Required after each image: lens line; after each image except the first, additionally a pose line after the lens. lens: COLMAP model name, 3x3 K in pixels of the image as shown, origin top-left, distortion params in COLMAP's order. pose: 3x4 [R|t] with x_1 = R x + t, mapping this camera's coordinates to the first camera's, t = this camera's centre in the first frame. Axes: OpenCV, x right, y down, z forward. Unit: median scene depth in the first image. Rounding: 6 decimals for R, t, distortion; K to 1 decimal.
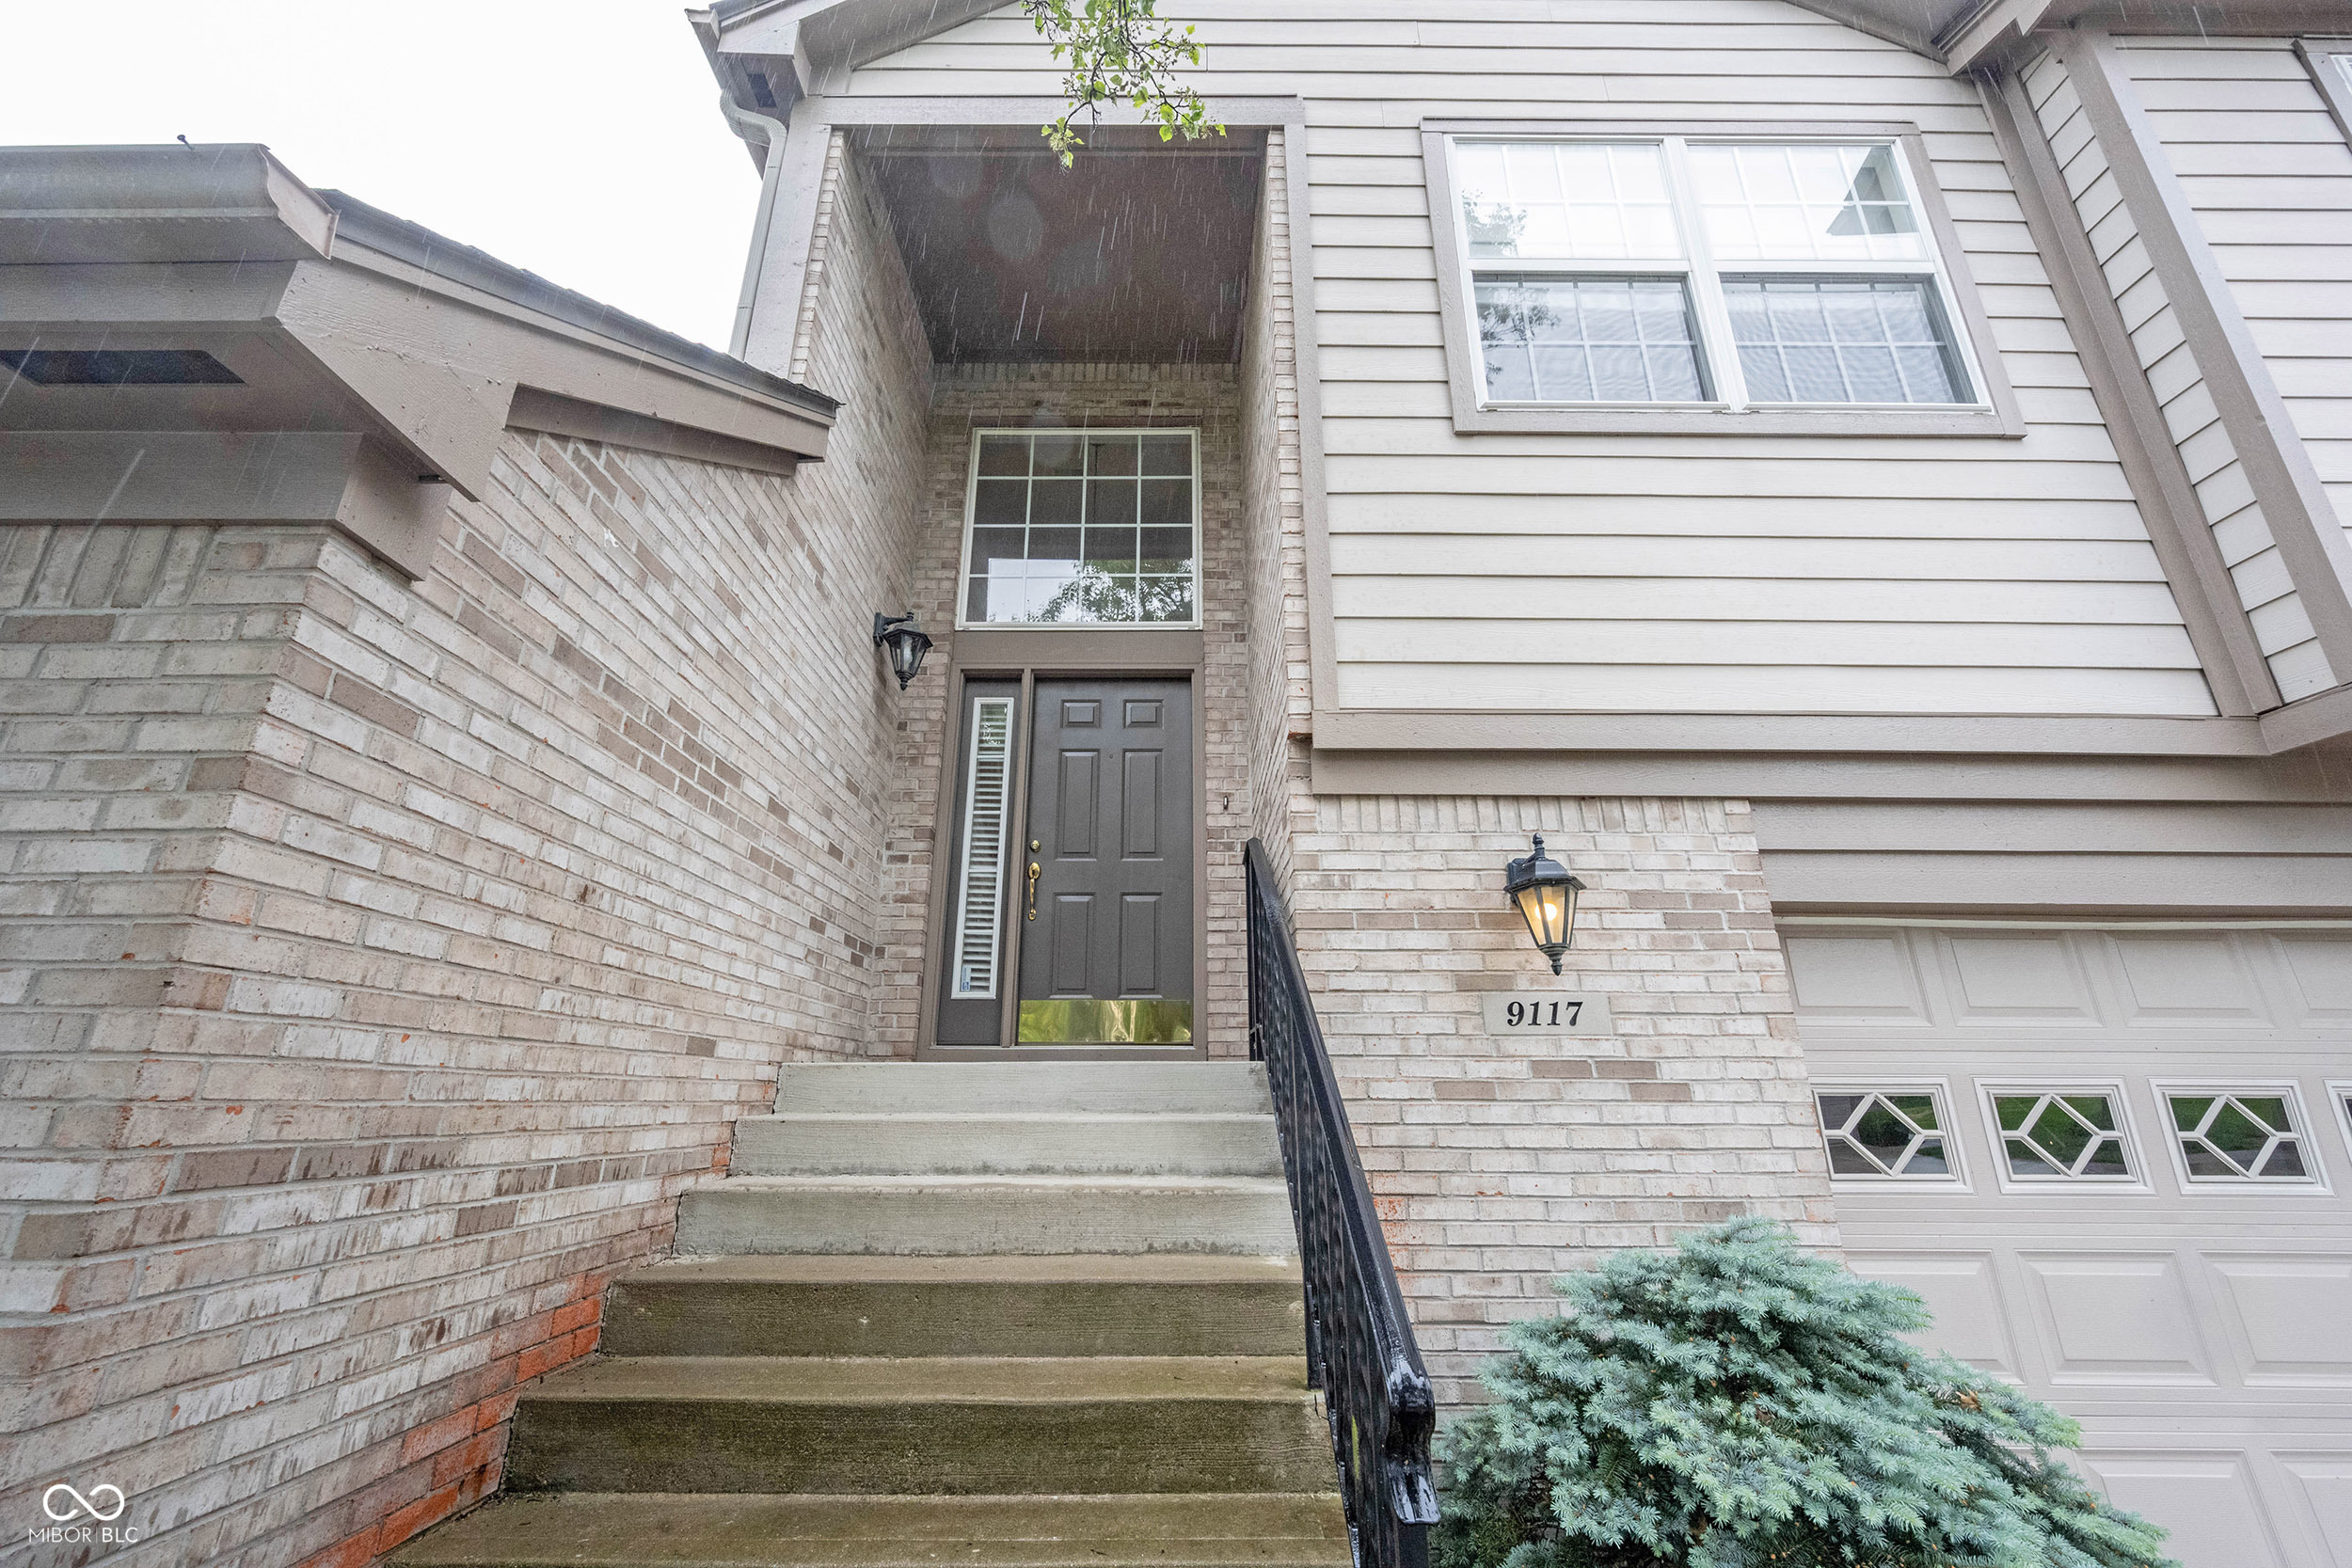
lens RADIAL K [[928.5, 0, 1171.3], [0, 928.5, 784.9], [0, 0, 1]] dist [0.000007, -0.000049]
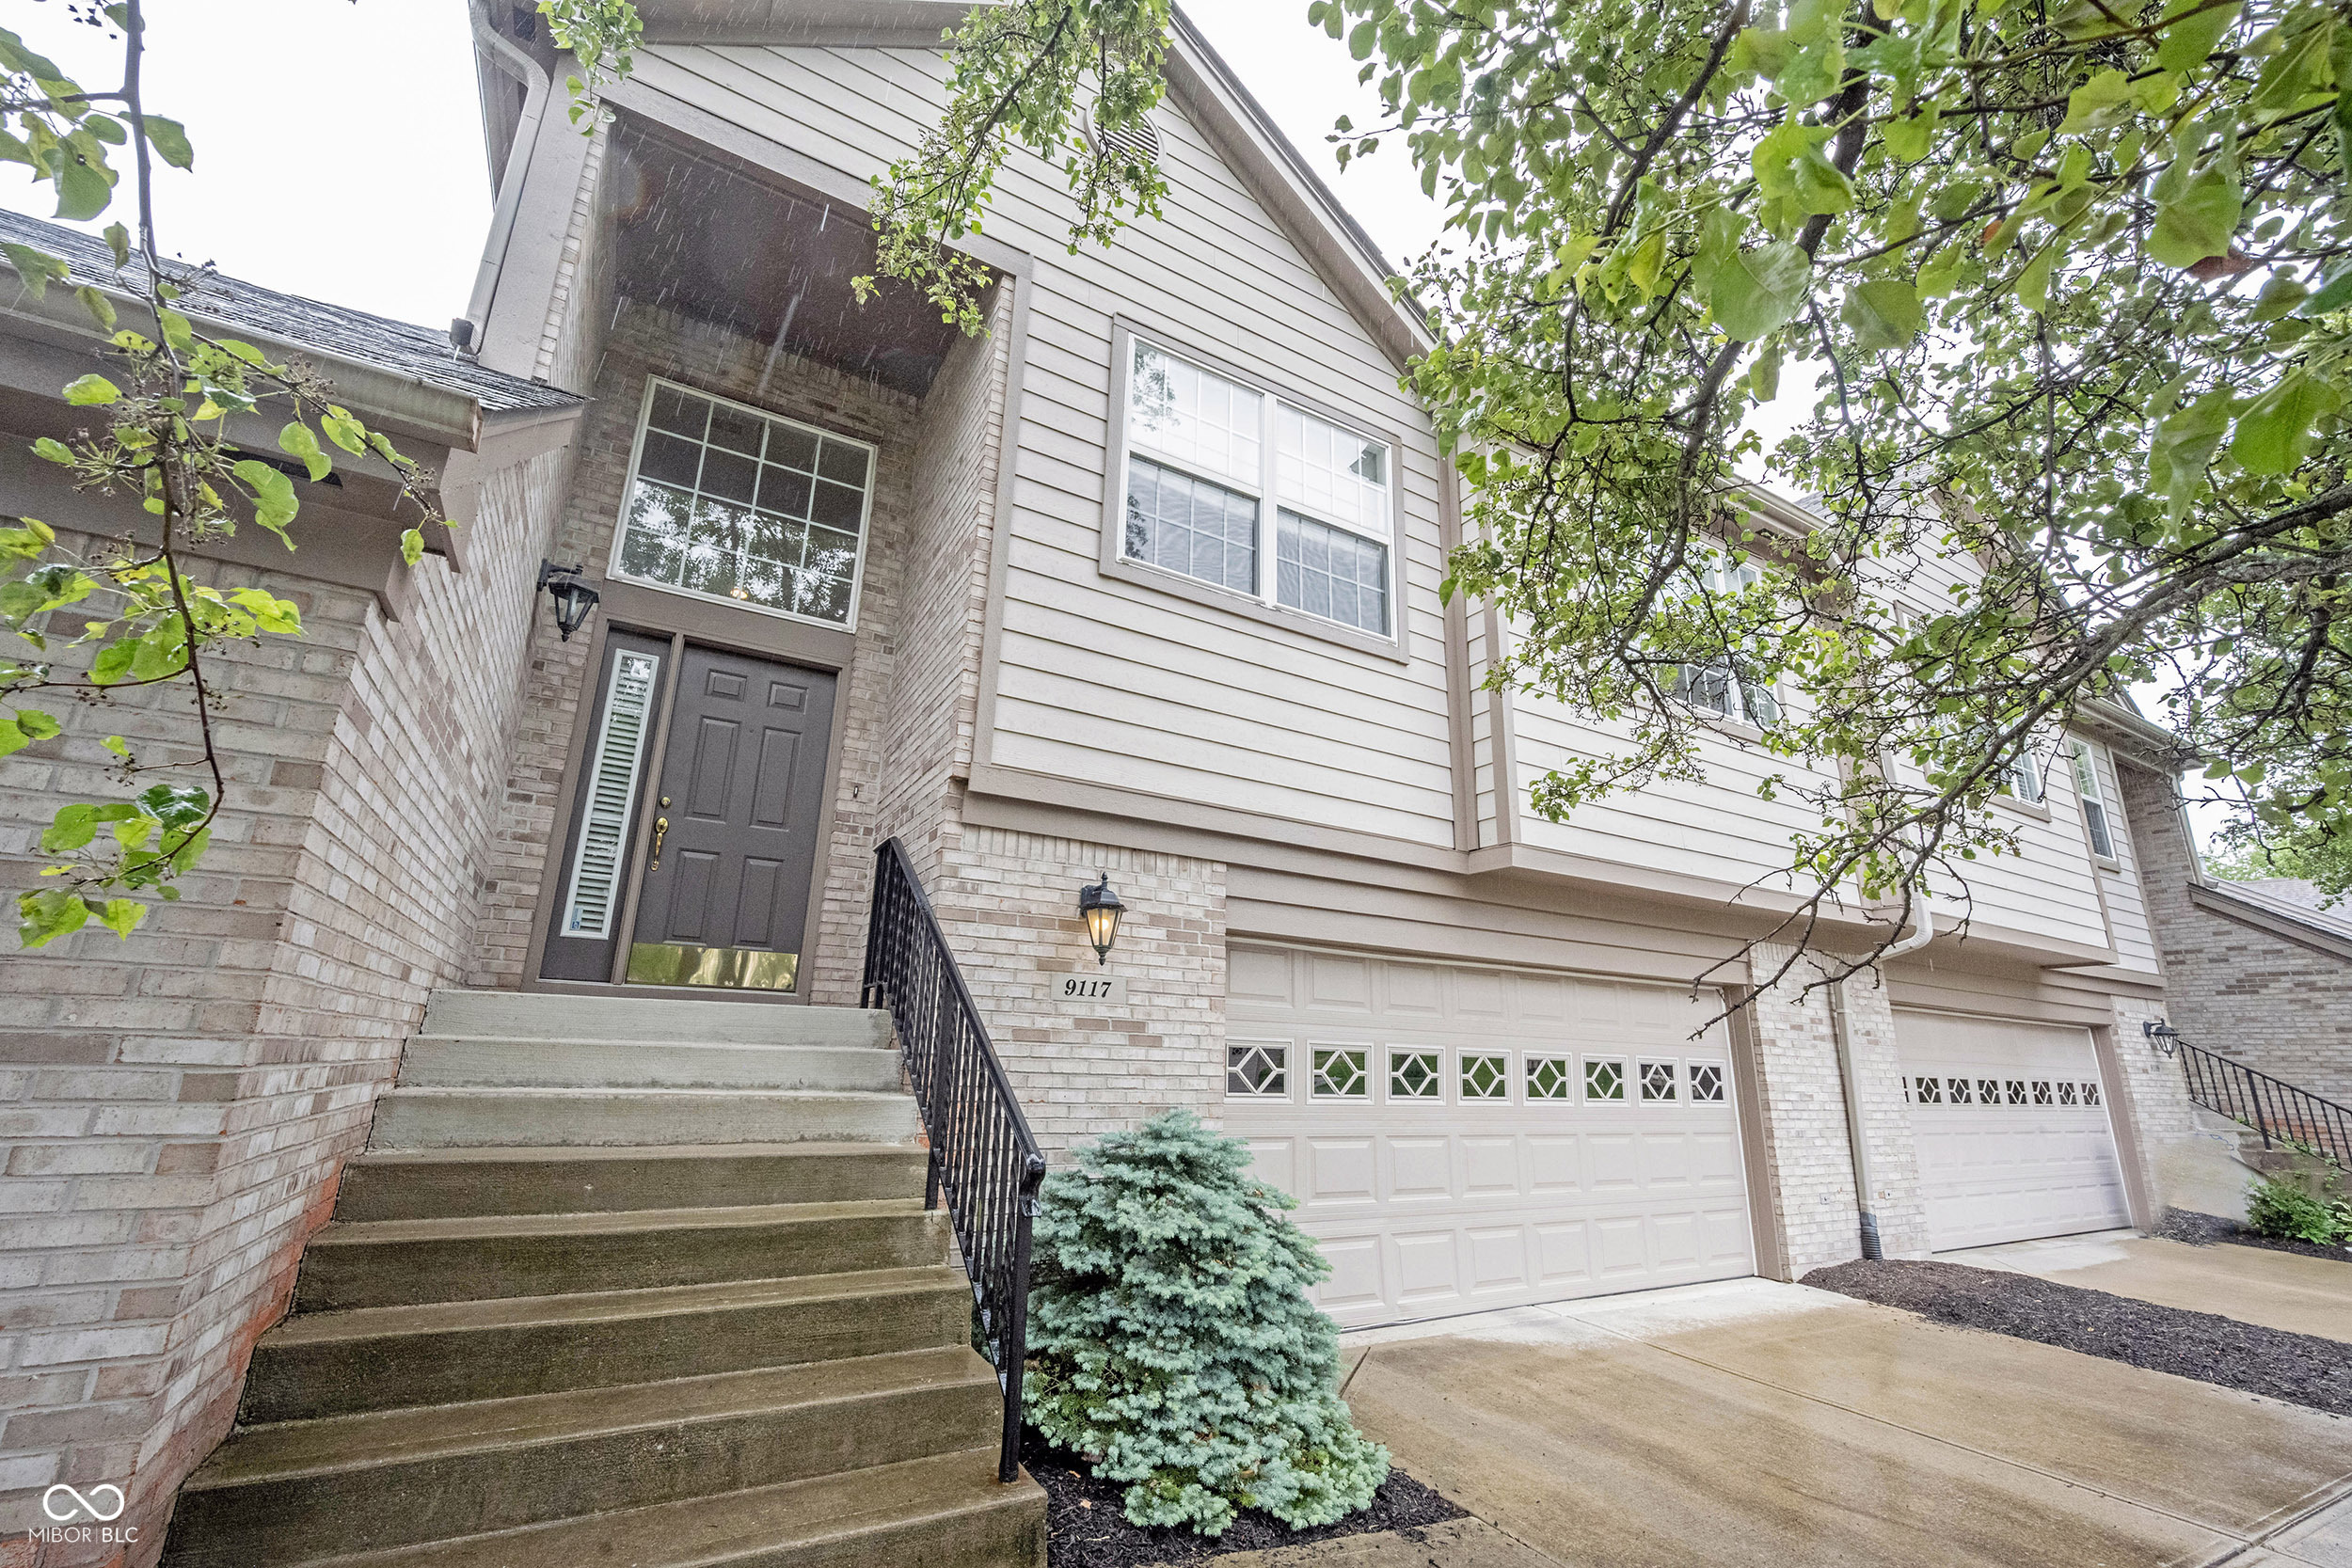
lens RADIAL K [[975.8, 0, 1176.0], [0, 975.8, 784.0], [0, 0, 1]] dist [0.001683, -0.000343]
pose [[0.868323, 0.158120, 0.470121, -0.277310], [-0.184971, 0.982681, 0.011130, -0.127842], [-0.460219, -0.096623, 0.882532, -0.448436]]
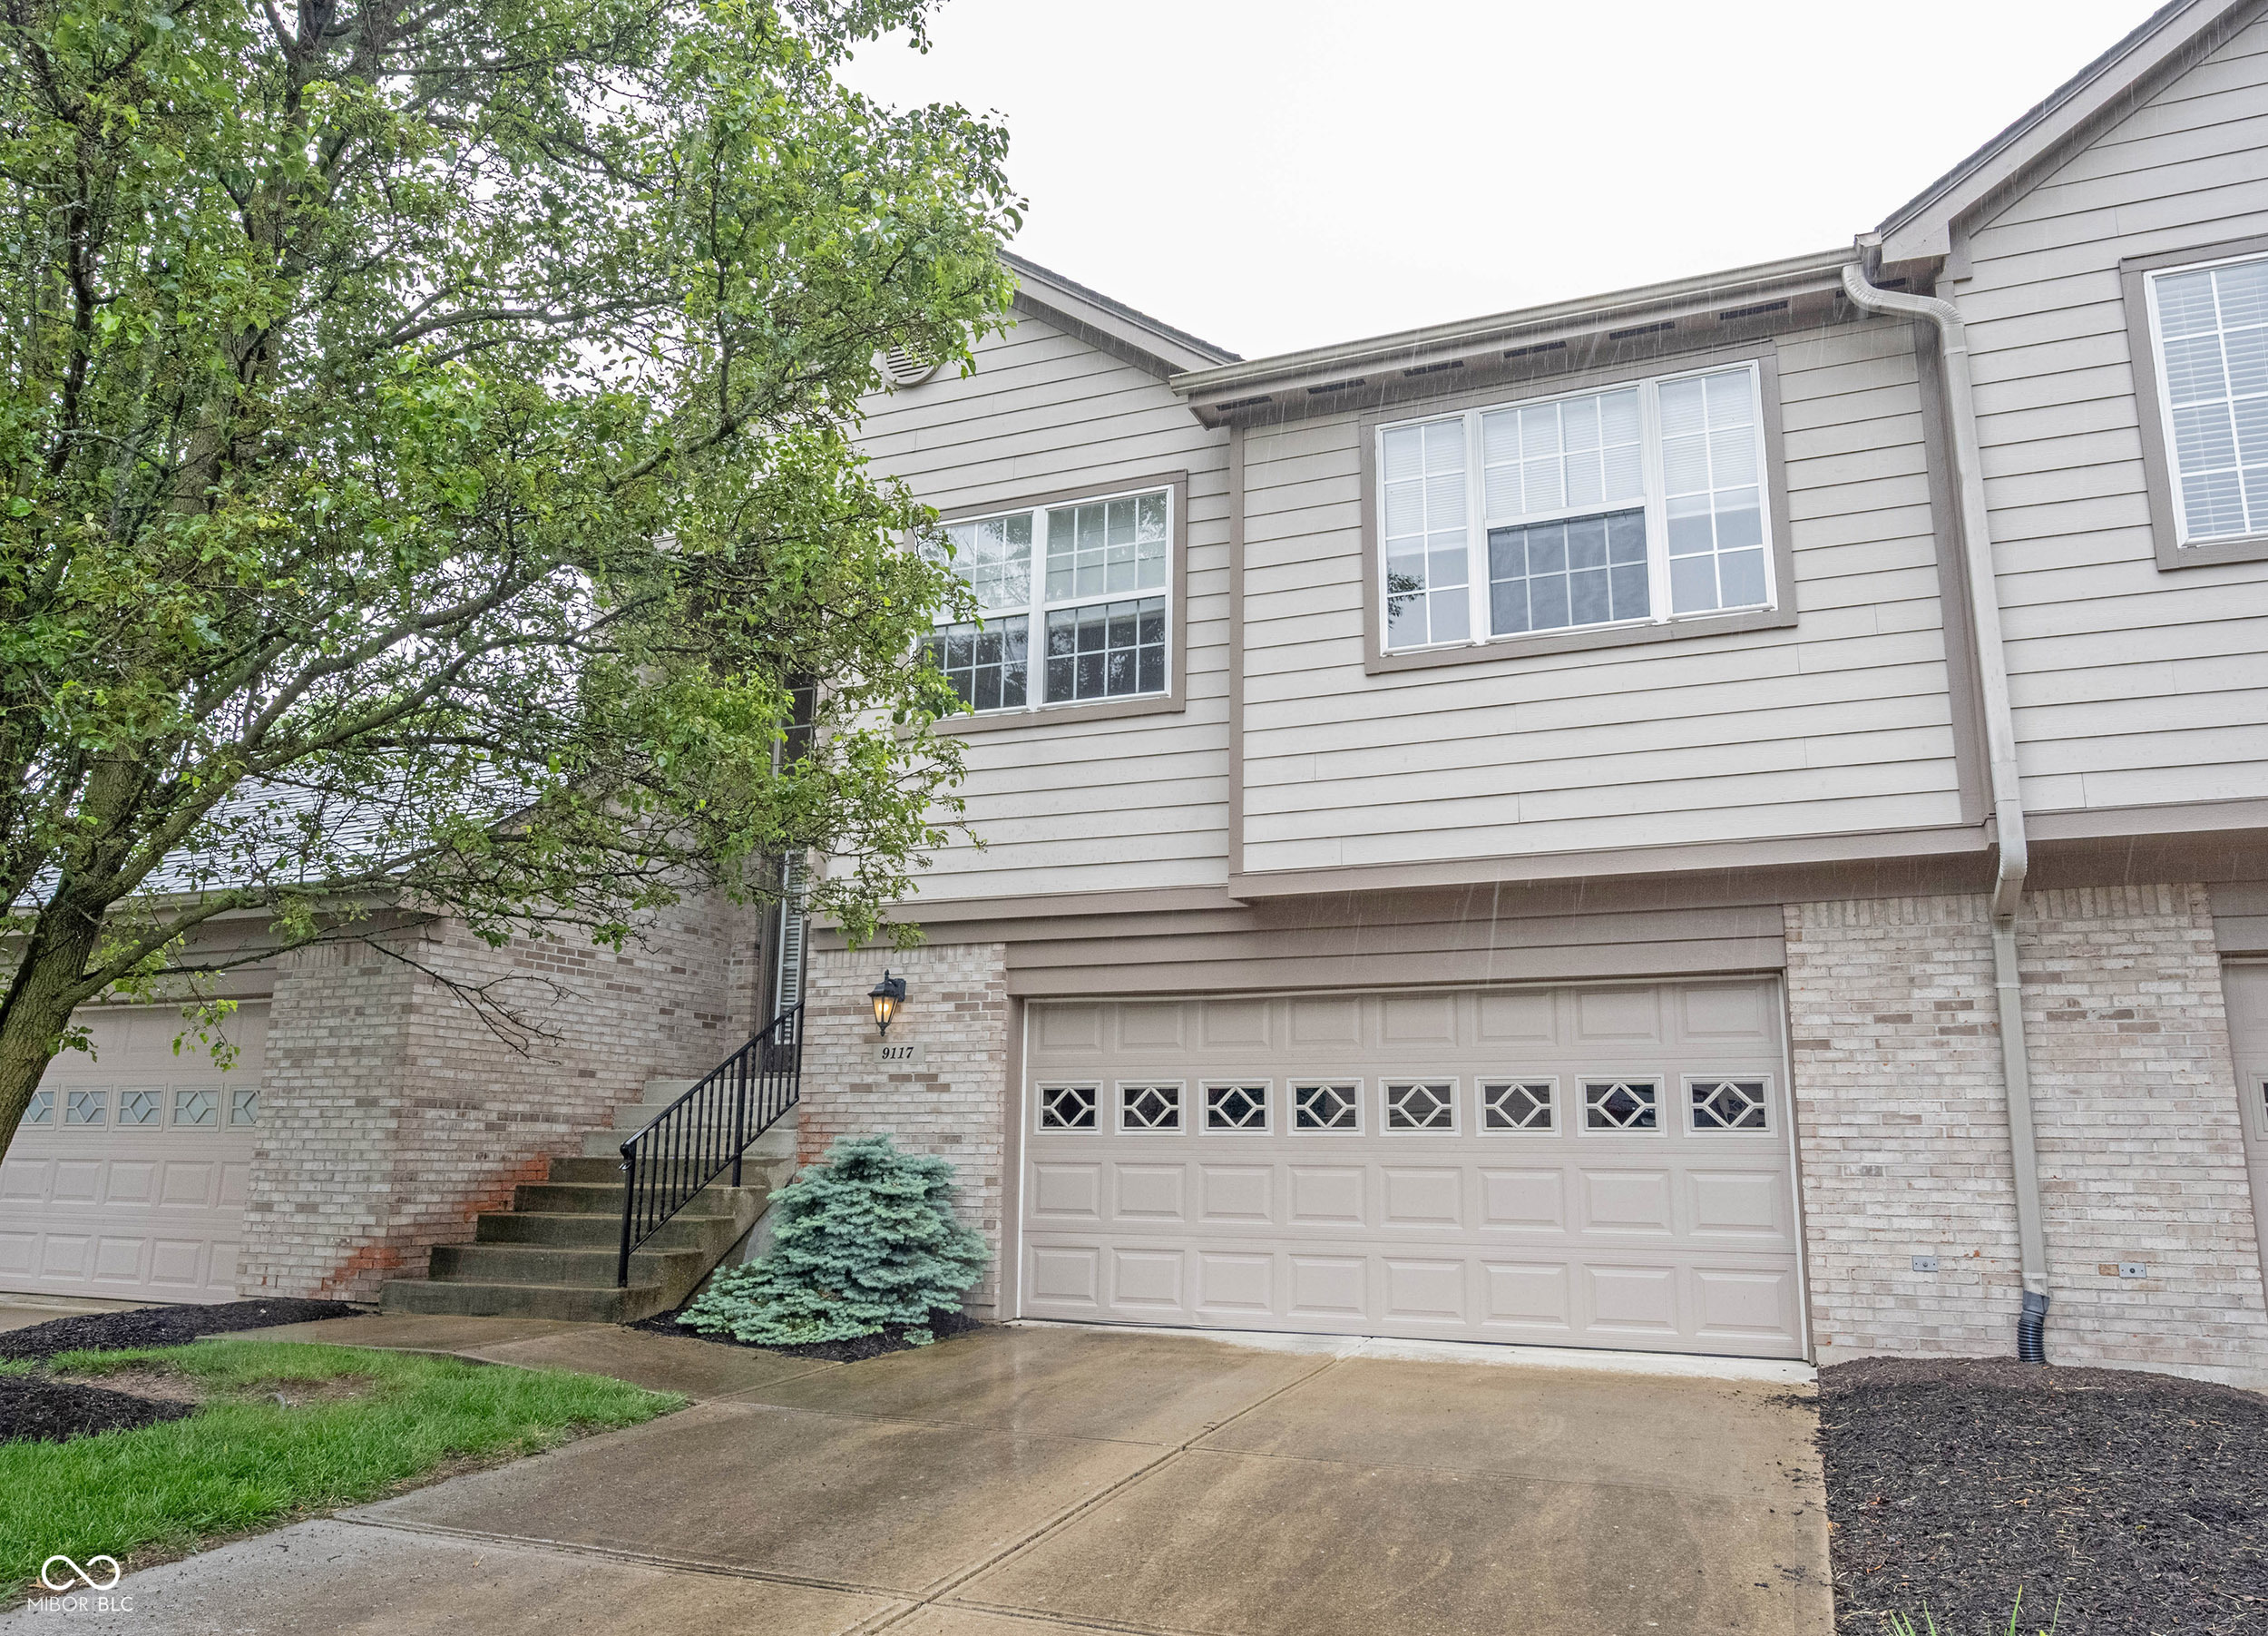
lens RADIAL K [[1495.4, 0, 1140.8], [0, 1495.4, 832.9], [0, 0, 1]] dist [-0.005163, -0.000438]
pose [[0.926174, -0.074403, -0.369684, 2.172524], [0.116311, 0.988909, 0.092367, -0.493224], [0.358711, -0.128546, 0.924555, -1.862533]]
